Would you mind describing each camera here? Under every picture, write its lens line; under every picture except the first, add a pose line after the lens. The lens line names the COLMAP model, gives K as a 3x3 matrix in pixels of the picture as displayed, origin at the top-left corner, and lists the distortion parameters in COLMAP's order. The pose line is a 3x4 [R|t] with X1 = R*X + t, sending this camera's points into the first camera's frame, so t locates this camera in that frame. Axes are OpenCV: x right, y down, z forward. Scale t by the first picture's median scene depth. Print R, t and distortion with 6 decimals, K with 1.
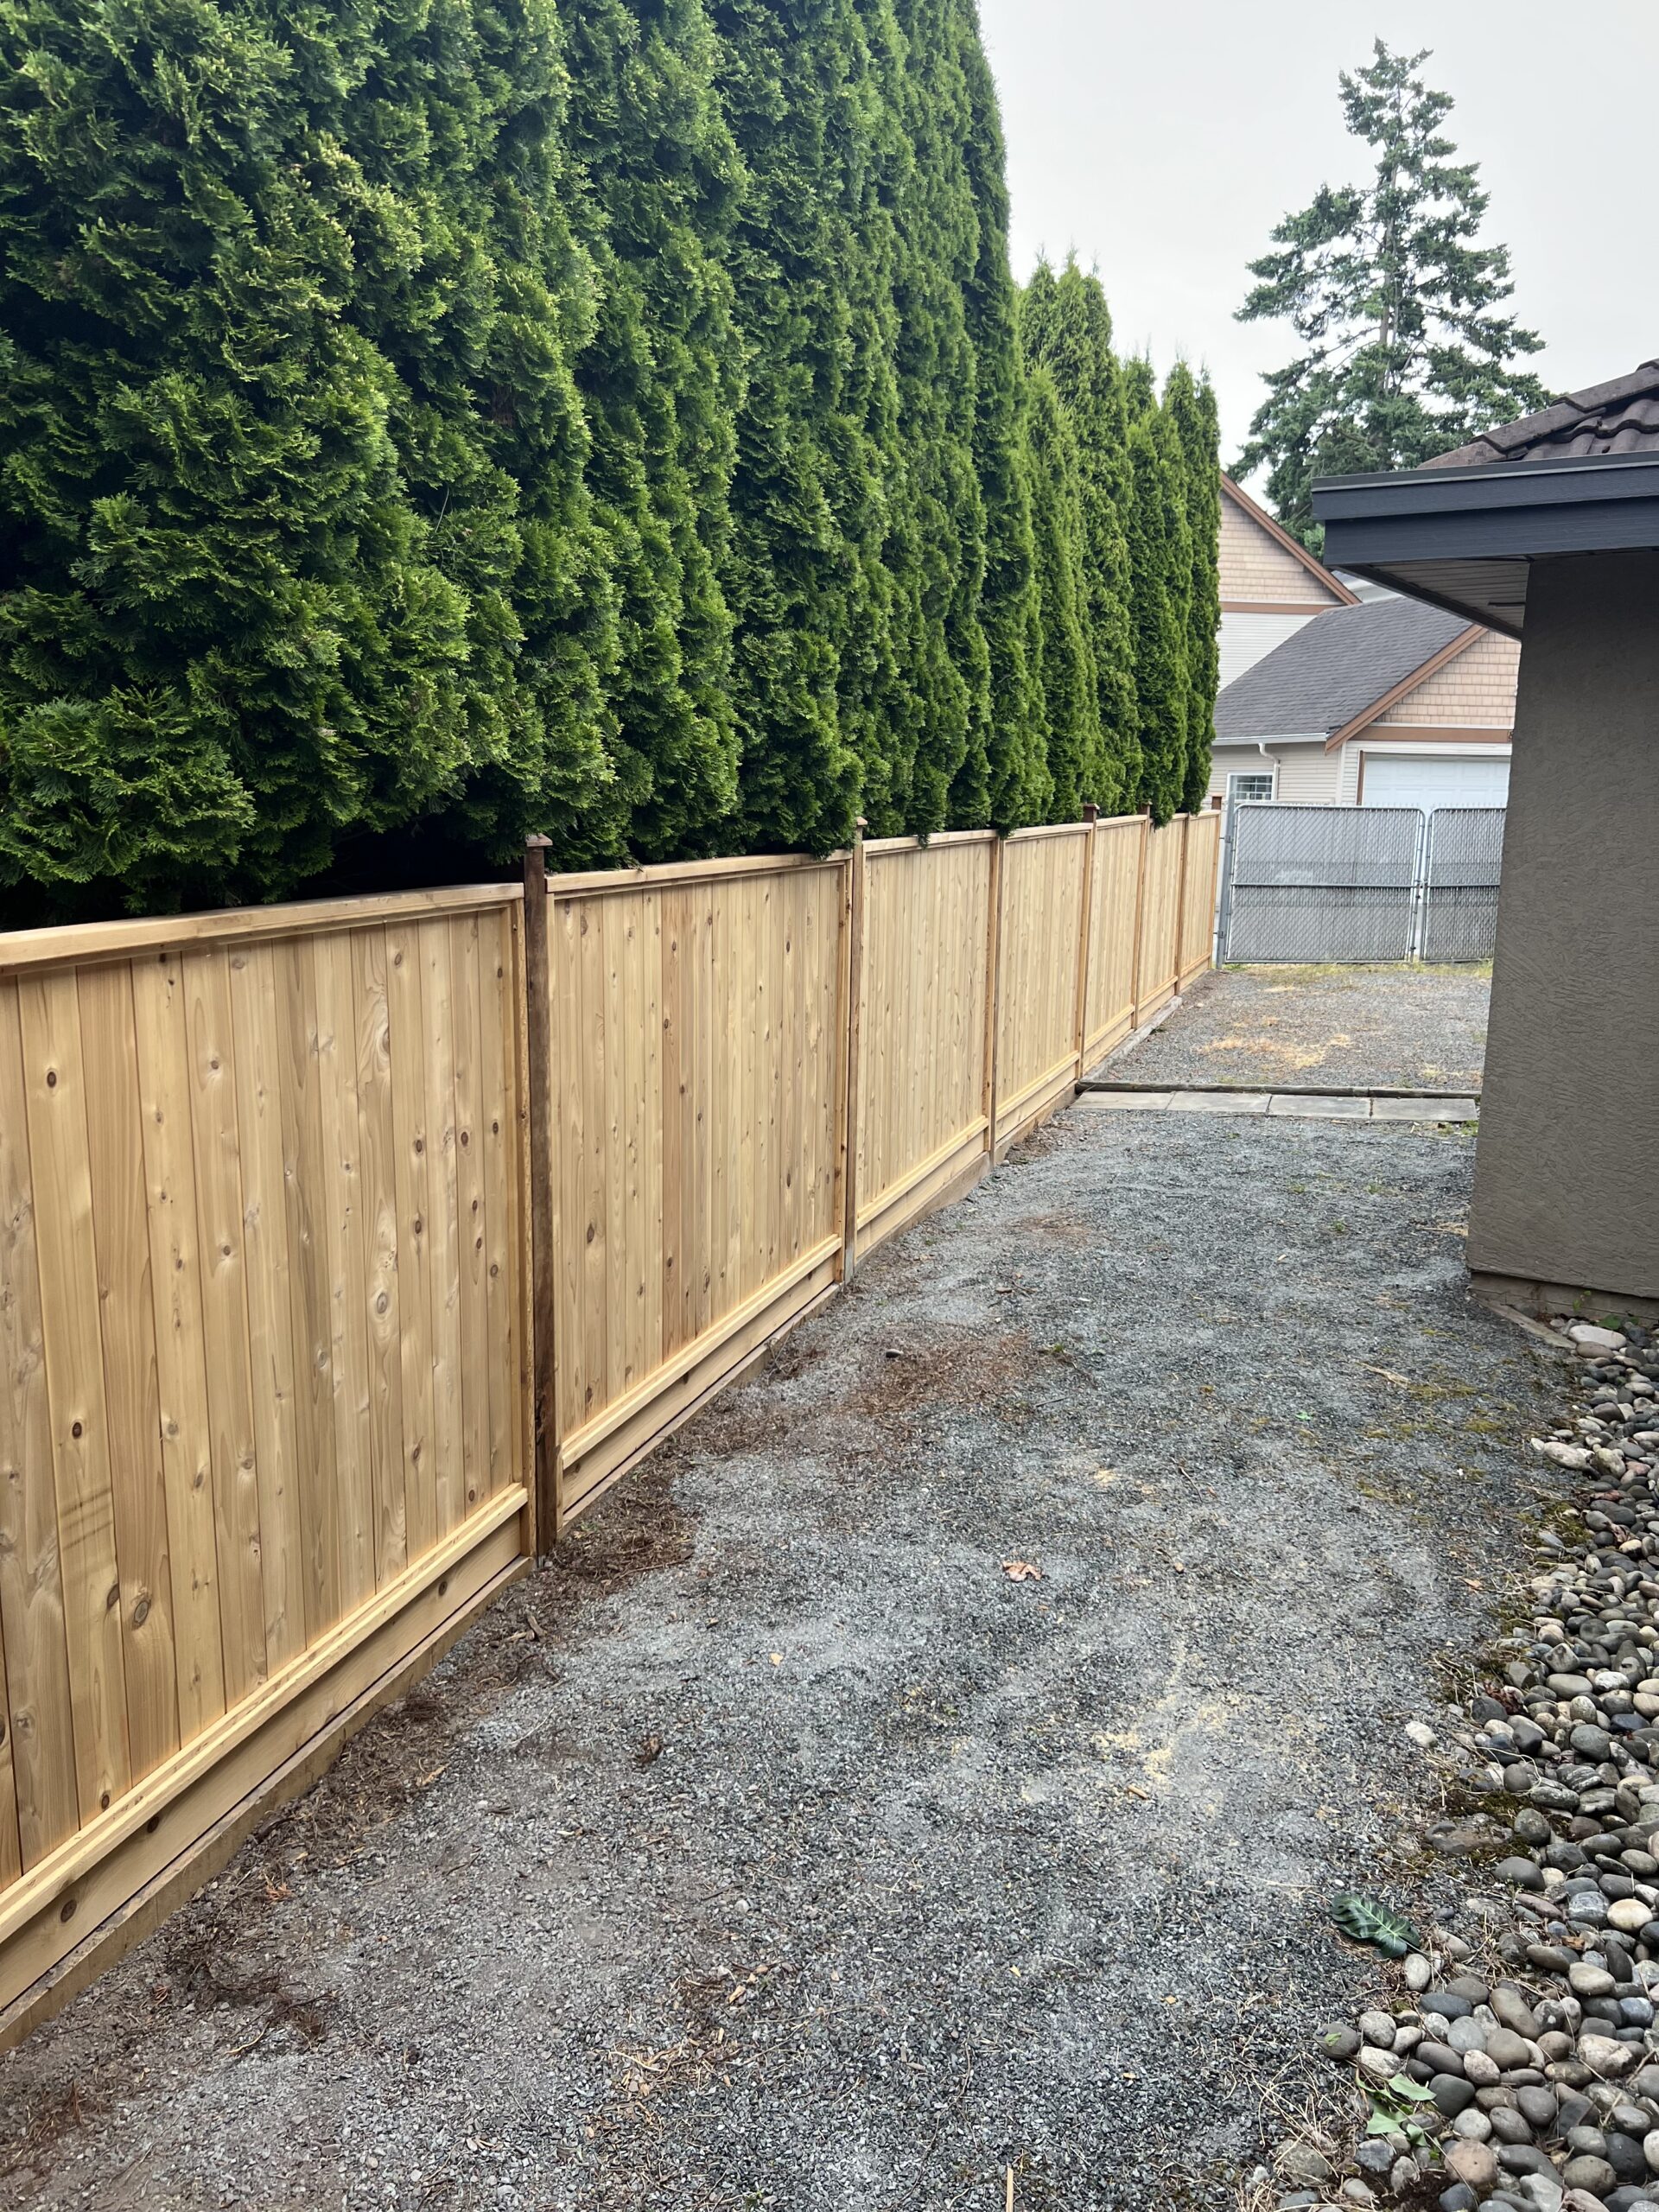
lens RADIAL K [[1696.3, 0, 825.3], [0, 1696.3, 1109.8], [0, 0, 1]] dist [0.051617, -0.046648]
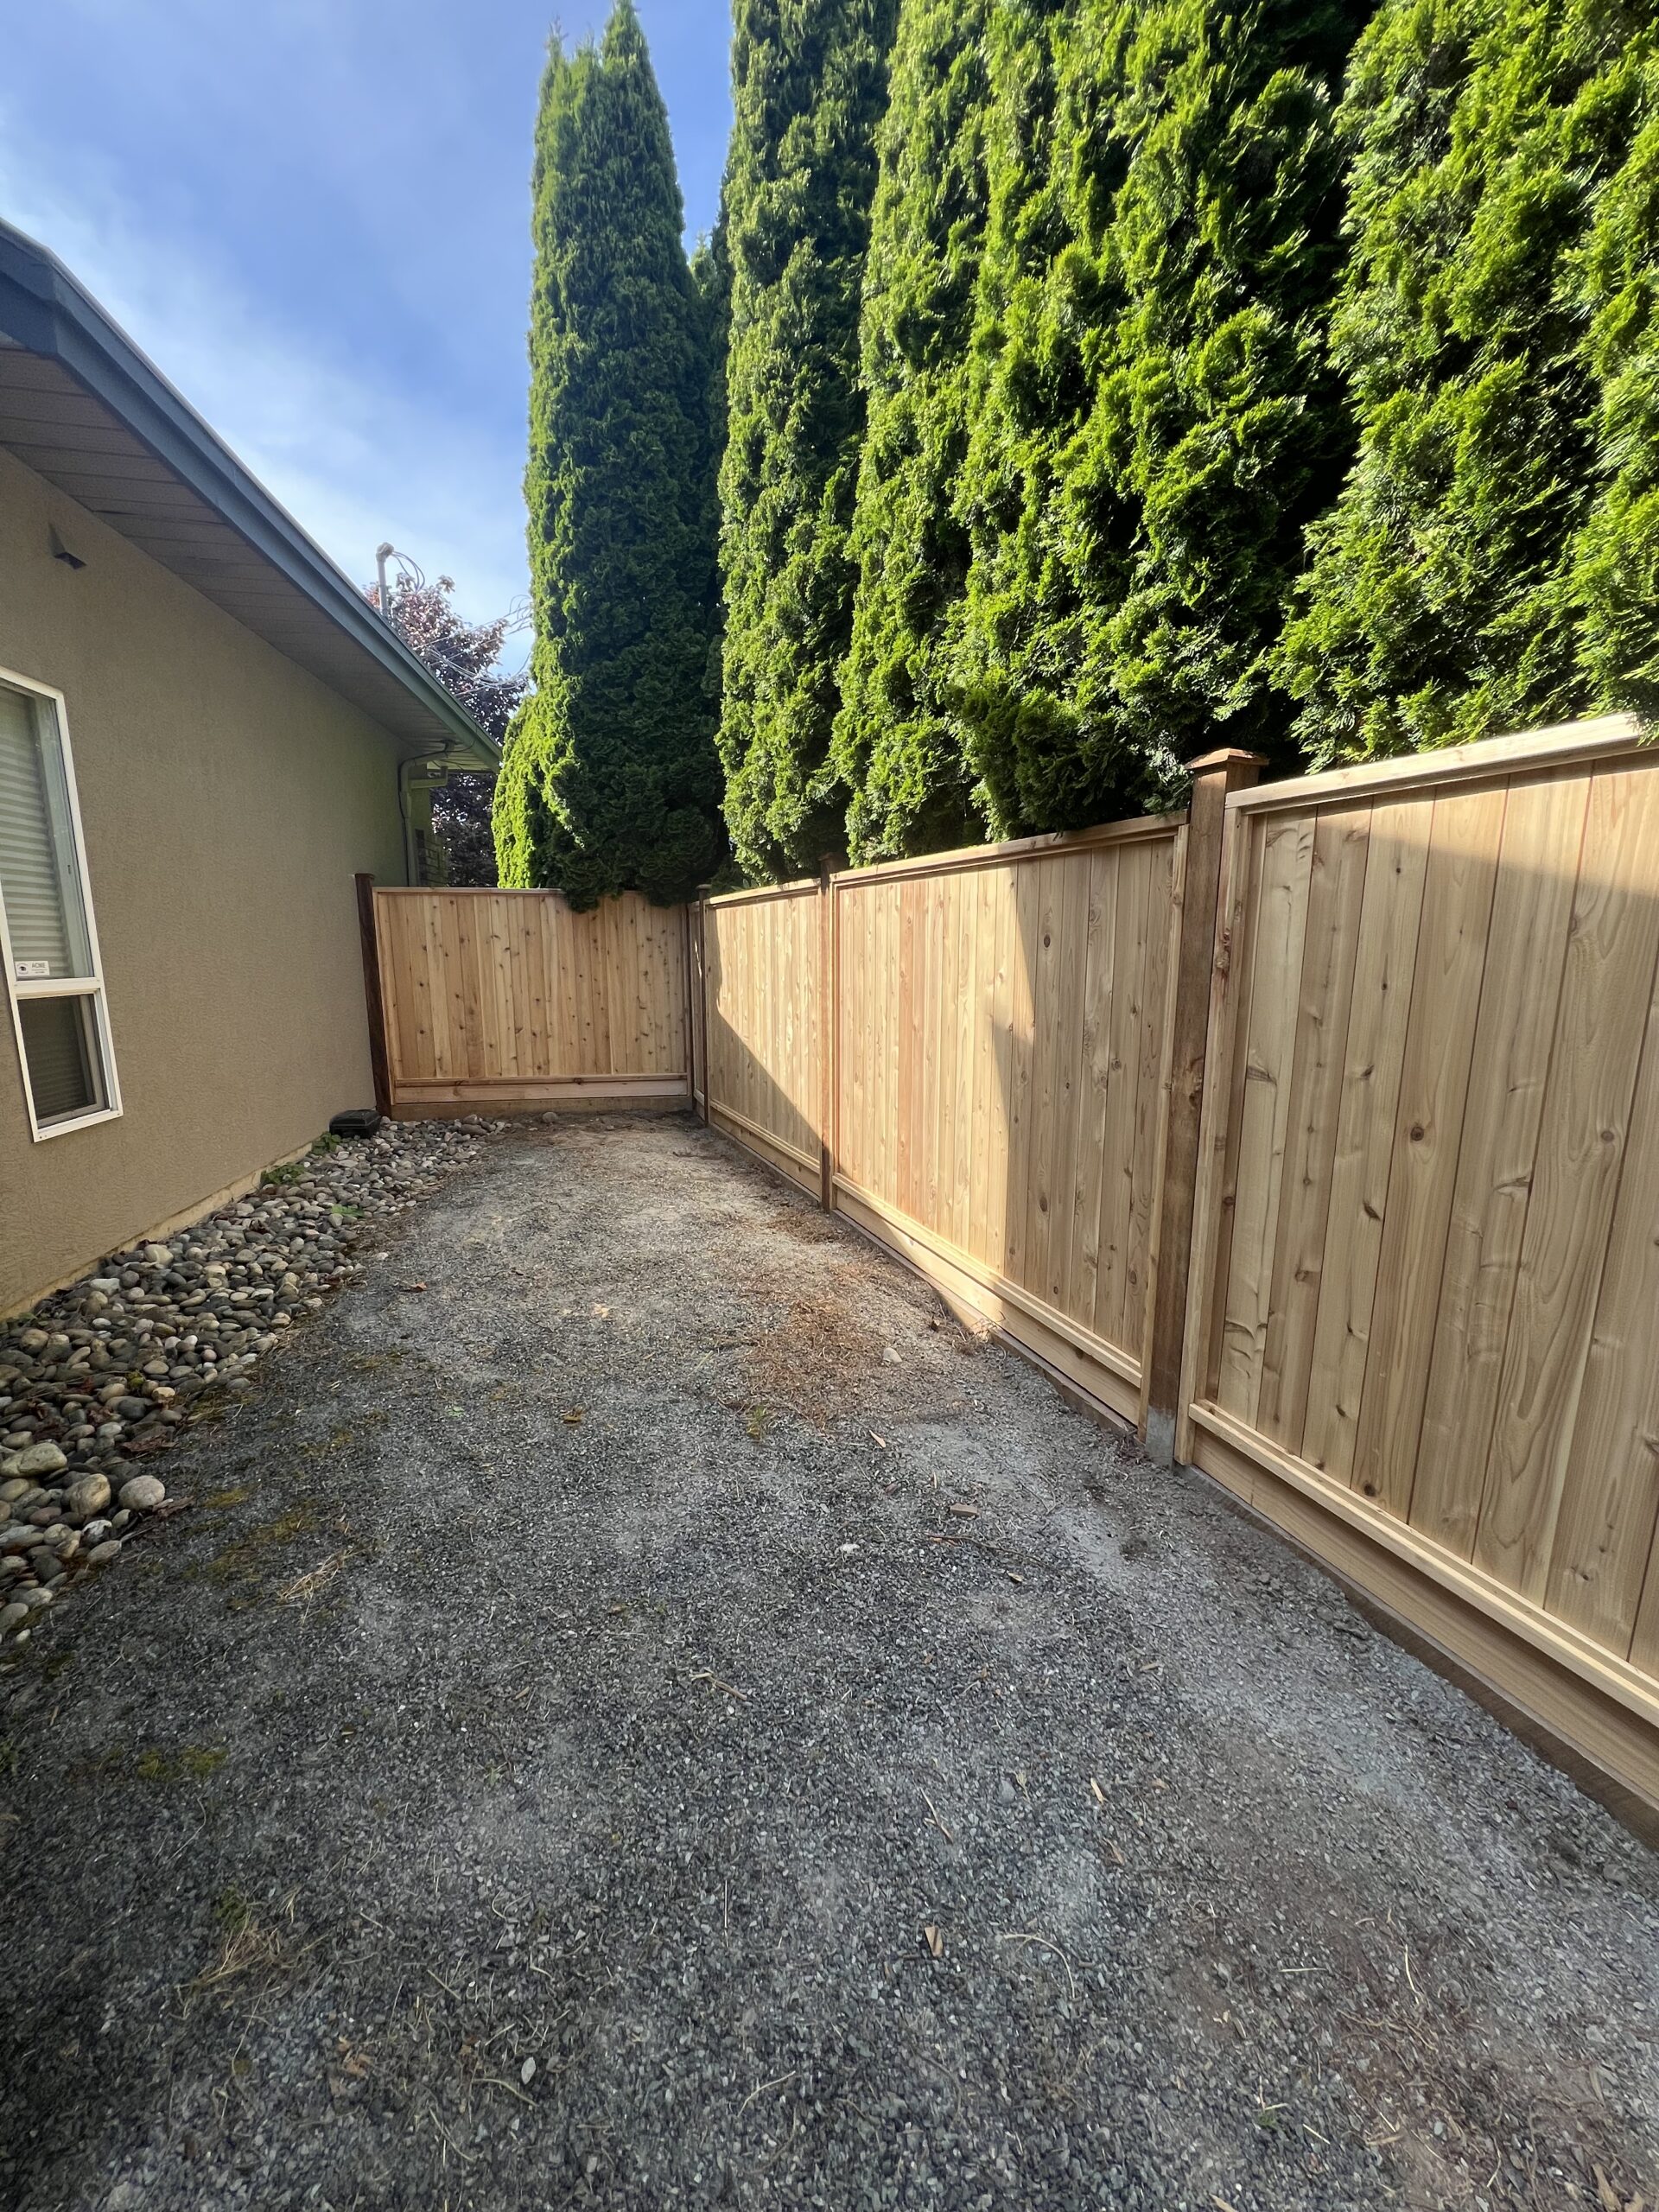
lens RADIAL K [[876.3, 0, 824.0], [0, 876.3, 1100.5], [0, 0, 1]] dist [-0.002741, -0.000353]
pose [[-0.763155, 0.095806, -0.639074, 0.445569], [-0.139429, 0.941243, 0.307606, -0.169419], [0.630994, 0.323857, -0.704956, 1.512500]]
